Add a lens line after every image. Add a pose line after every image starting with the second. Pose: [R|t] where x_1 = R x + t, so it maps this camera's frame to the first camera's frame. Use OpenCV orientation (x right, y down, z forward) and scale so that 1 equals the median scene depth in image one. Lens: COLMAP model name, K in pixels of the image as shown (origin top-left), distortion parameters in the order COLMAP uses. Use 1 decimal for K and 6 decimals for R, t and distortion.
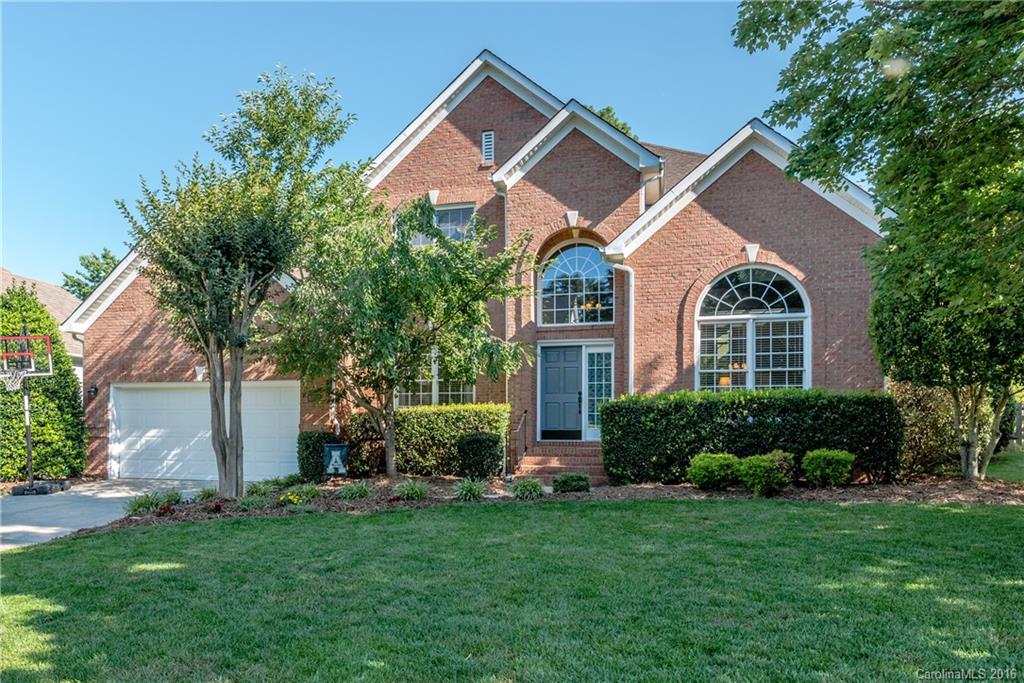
lens RADIAL K [[487.2, 0, 511.1], [0, 487.2, 341.9], [0, 0, 1]] dist [0.001331, -0.000939]
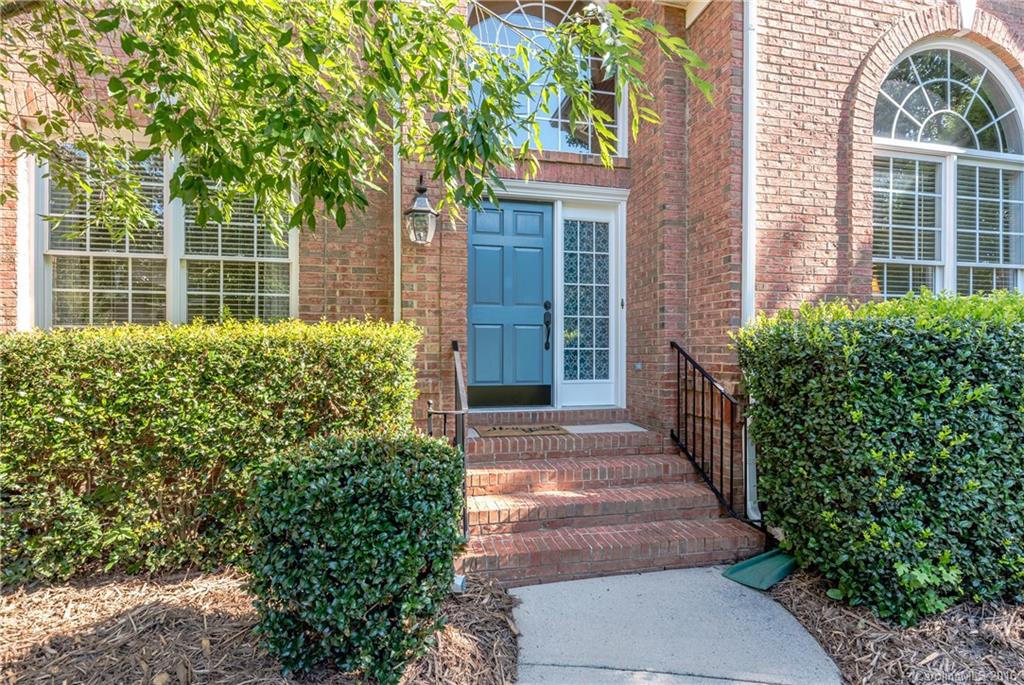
lens RADIAL K [[487.2, 0, 512.2], [0, 487.2, 340.6], [0, 0, 1]] dist [0.001331, -0.000939]
pose [[0.921420, 0.007211, 0.388501, -0.076624], [-0.064151, 0.988931, 0.133793, 0.089534], [-0.383236, -0.148202, 0.911683, 0.664971]]
